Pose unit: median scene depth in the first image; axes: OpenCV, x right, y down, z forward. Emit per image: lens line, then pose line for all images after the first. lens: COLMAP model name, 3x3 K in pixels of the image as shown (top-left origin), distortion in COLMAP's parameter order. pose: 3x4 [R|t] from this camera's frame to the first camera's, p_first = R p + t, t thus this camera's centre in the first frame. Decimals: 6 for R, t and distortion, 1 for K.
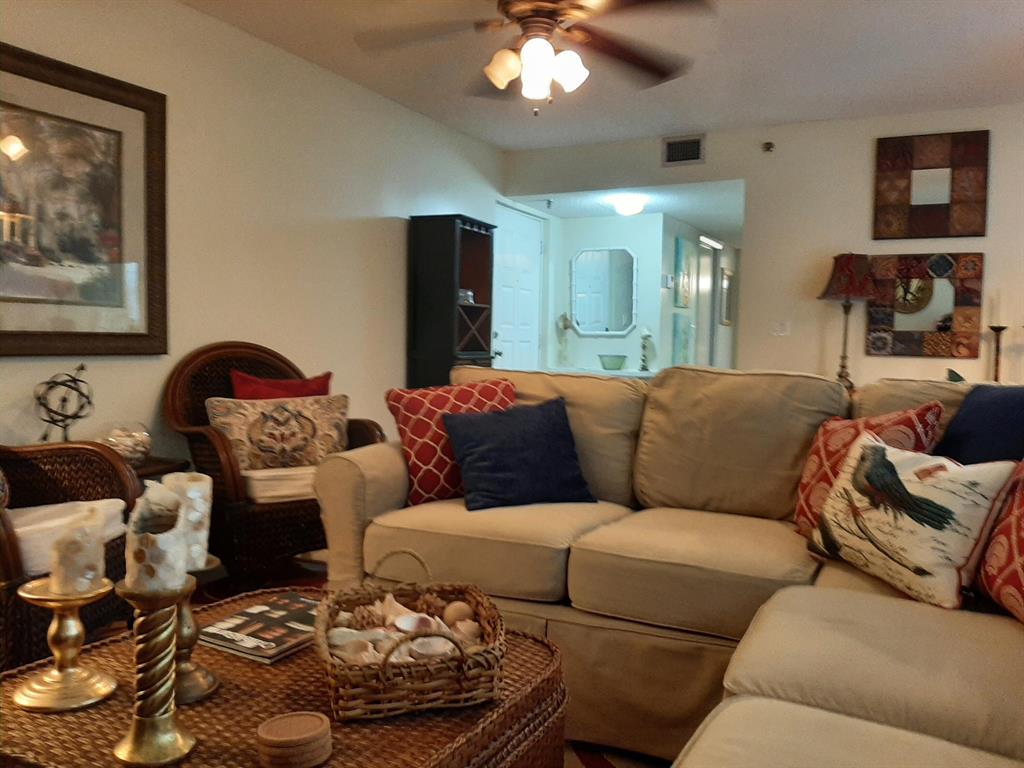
lens RADIAL K [[815.6, 0, 502.8], [0, 815.6, 383.0], [0, 0, 1]] dist [0.054622, -0.111194]
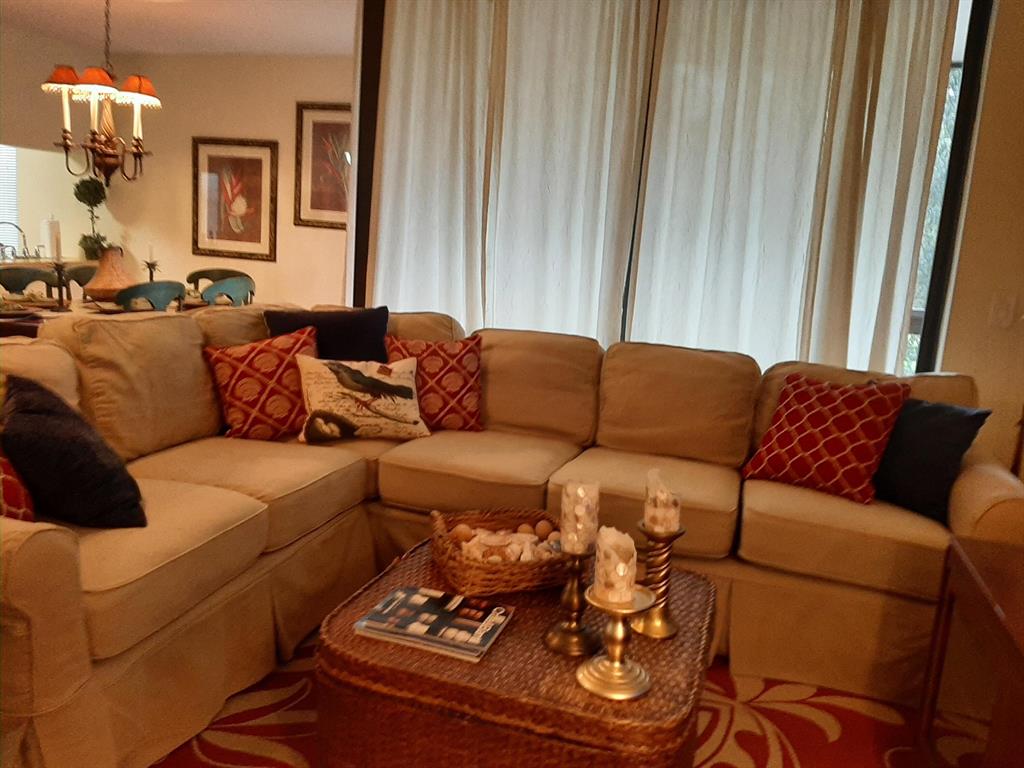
lens RADIAL K [[815.6, 0, 543.9], [0, 815.6, 376.7], [0, 0, 1]] dist [0.054622, -0.111194]
pose [[-0.212311, -0.198717, 0.956784, -0.447199], [-0.022685, 0.979844, 0.198472, -0.084857], [-0.976939, 0.020433, -0.212539, 0.379993]]
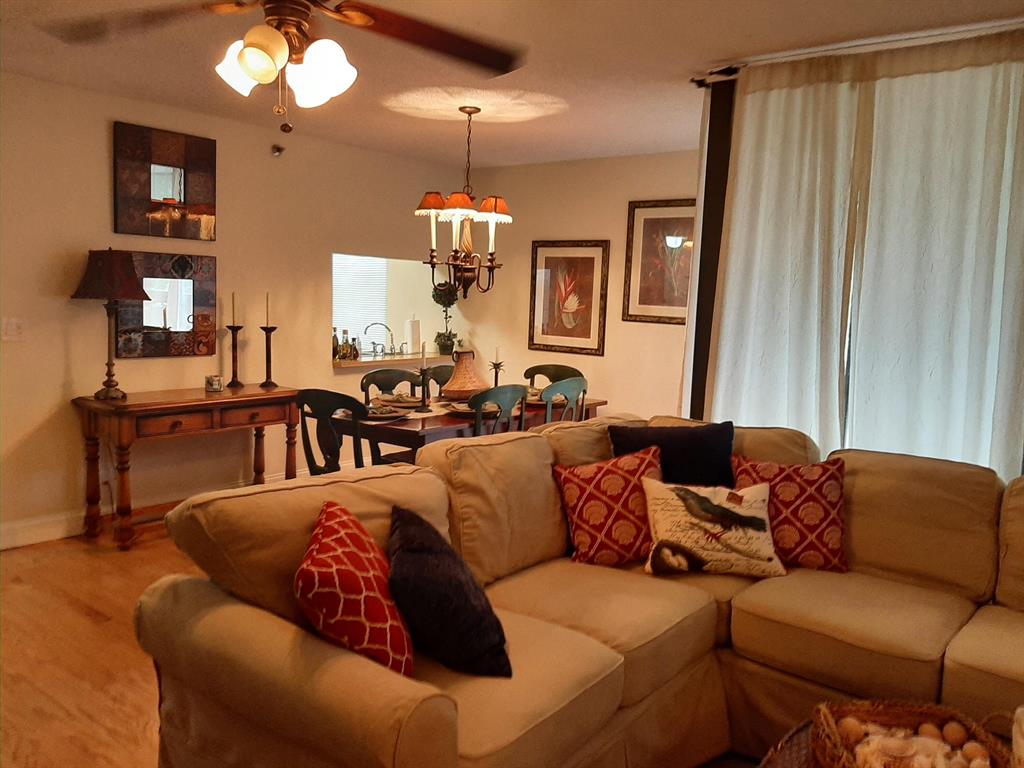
lens RADIAL K [[815.6, 0, 514.0], [0, 815.6, 377.7], [0, 0, 1]] dist [0.054622, -0.111194]
pose [[0.181929, -0.121043, 0.975833, -0.401414], [0.021325, 0.992647, 0.119153, -0.119502], [-0.983080, -0.000868, 0.183173, 0.413990]]
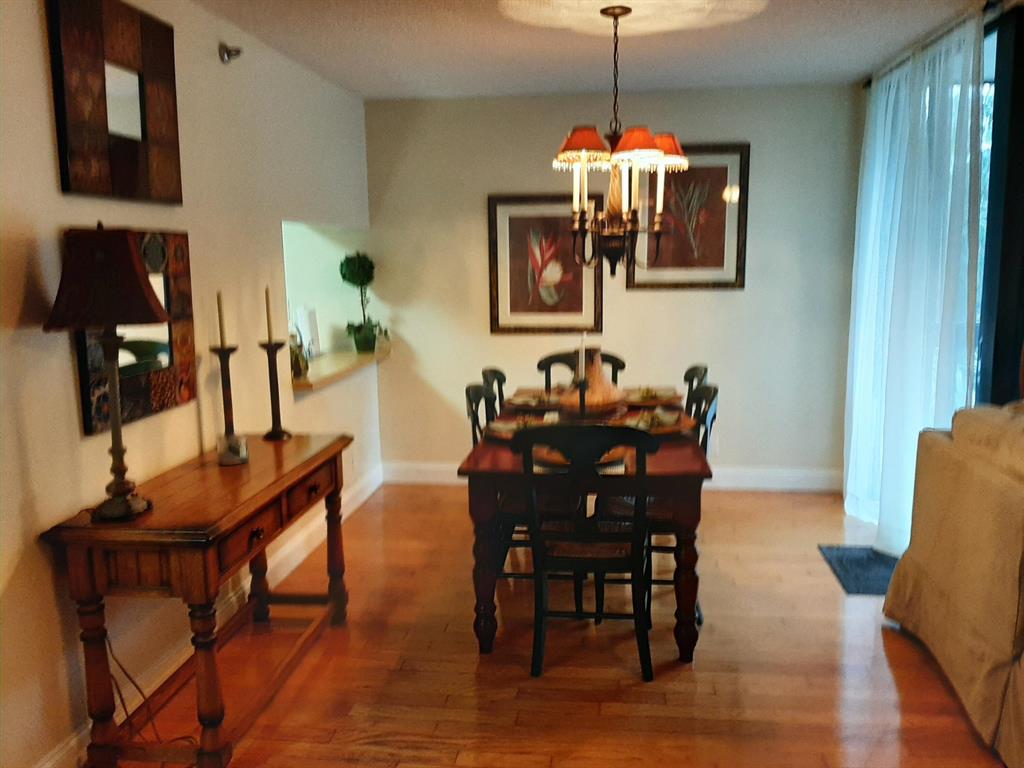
lens RADIAL K [[815.6, 0, 511.3], [0, 815.6, 381.6], [0, 0, 1]] dist [0.054622, -0.111194]
pose [[-0.362547, -0.165859, 0.917088, -0.088918], [0.056124, 0.978365, 0.199128, -0.156019], [-0.930274, 0.123664, -0.345395, 0.985898]]
